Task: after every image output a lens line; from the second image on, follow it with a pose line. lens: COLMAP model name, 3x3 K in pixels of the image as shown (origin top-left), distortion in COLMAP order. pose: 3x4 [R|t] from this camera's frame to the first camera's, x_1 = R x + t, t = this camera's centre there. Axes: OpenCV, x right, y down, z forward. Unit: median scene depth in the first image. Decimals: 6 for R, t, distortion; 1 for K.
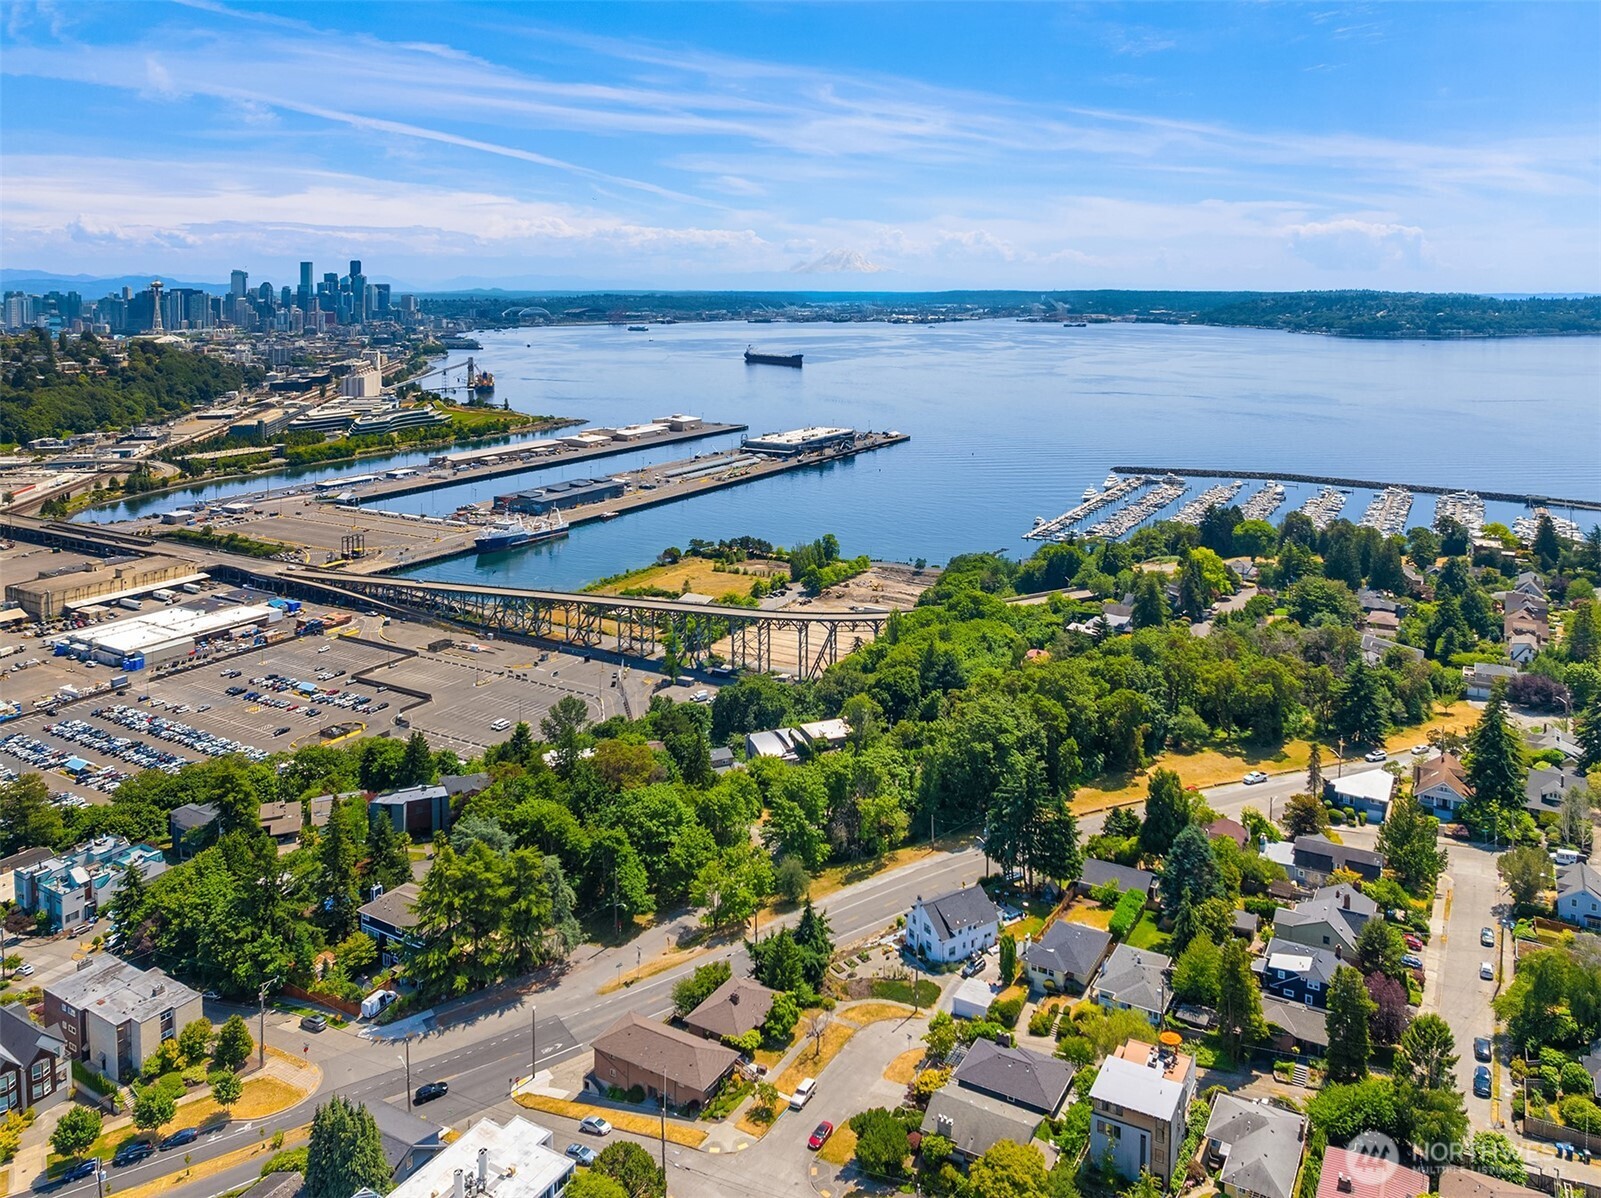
lens RADIAL K [[1155.2, 0, 800.5], [0, 1155.2, 599.0], [0, 0, 1]] dist [-0.029028, -0.007137]
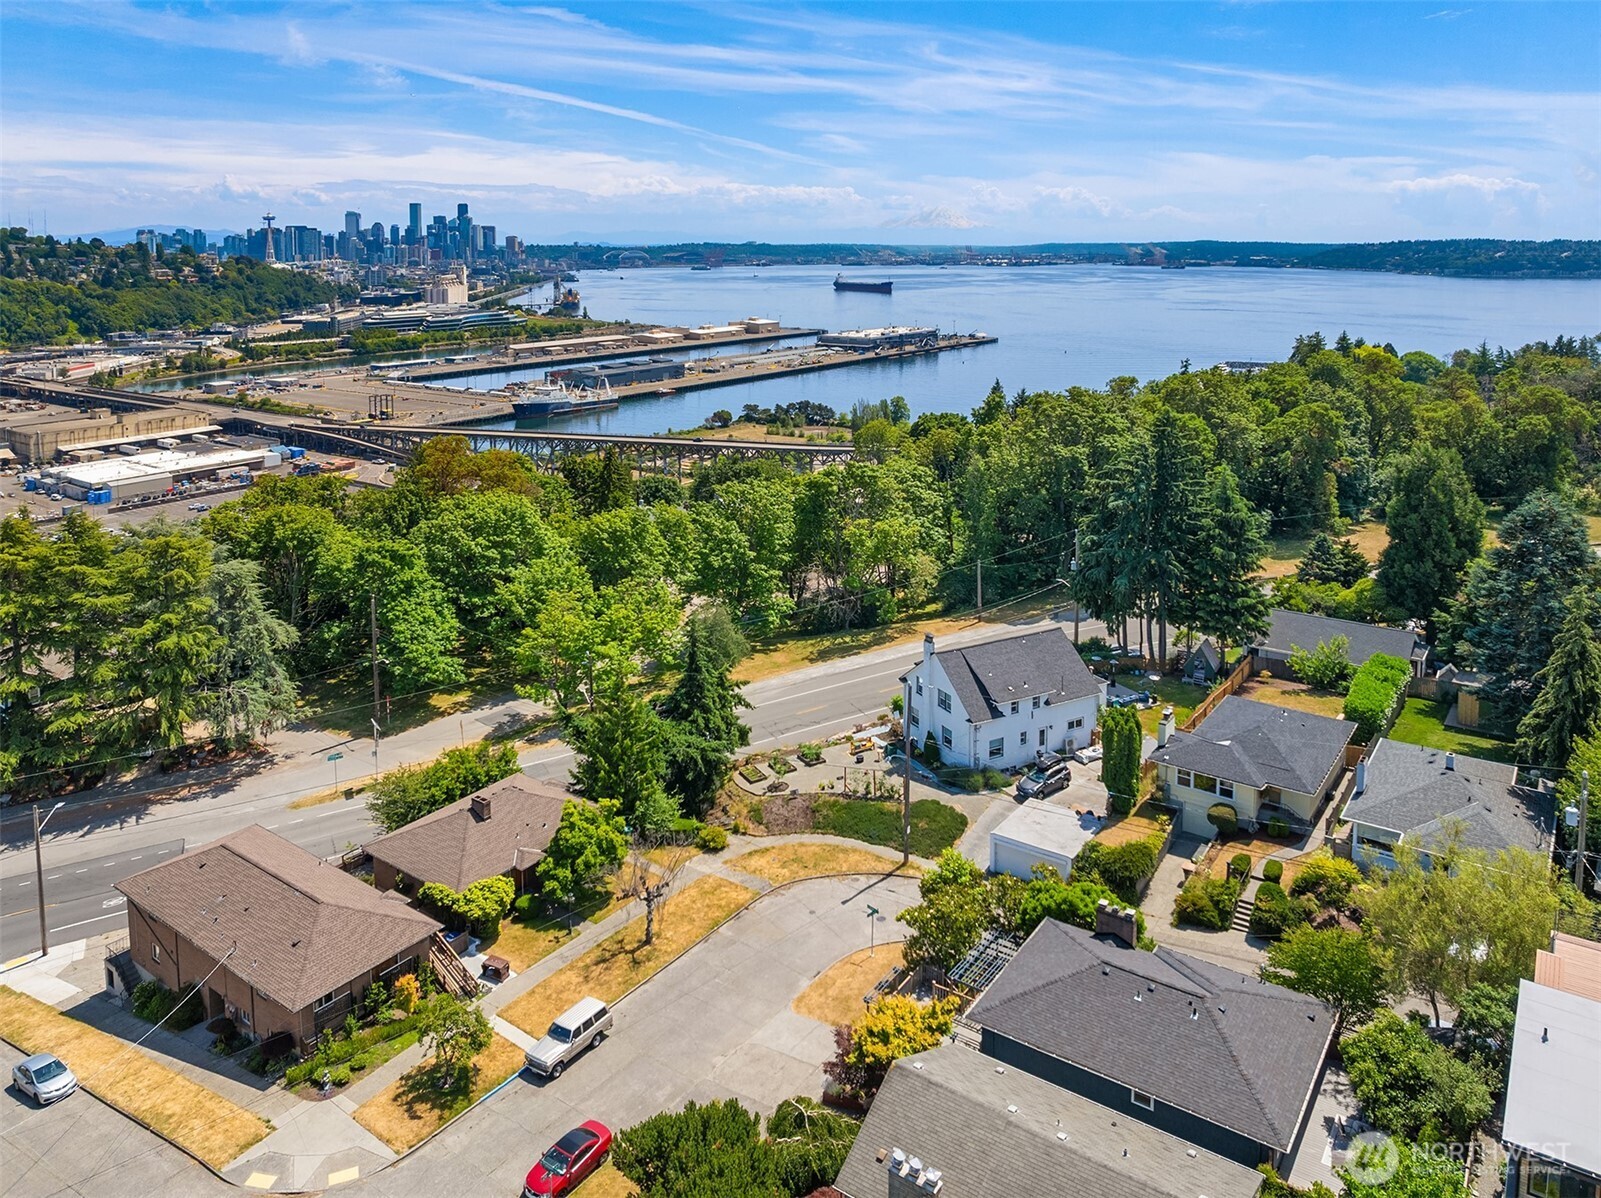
lens RADIAL K [[1093.3, 0, 743.1], [0, 1093.3, 597.9], [0, 0, 1]] dist [-0.033542, 0.000100]
pose [[0.990617, 0.012934, -0.136053, 0.072019], [-0.006159, 0.998725, 0.050102, 0.180524], [0.136527, -0.048794, 0.989434, 0.445337]]
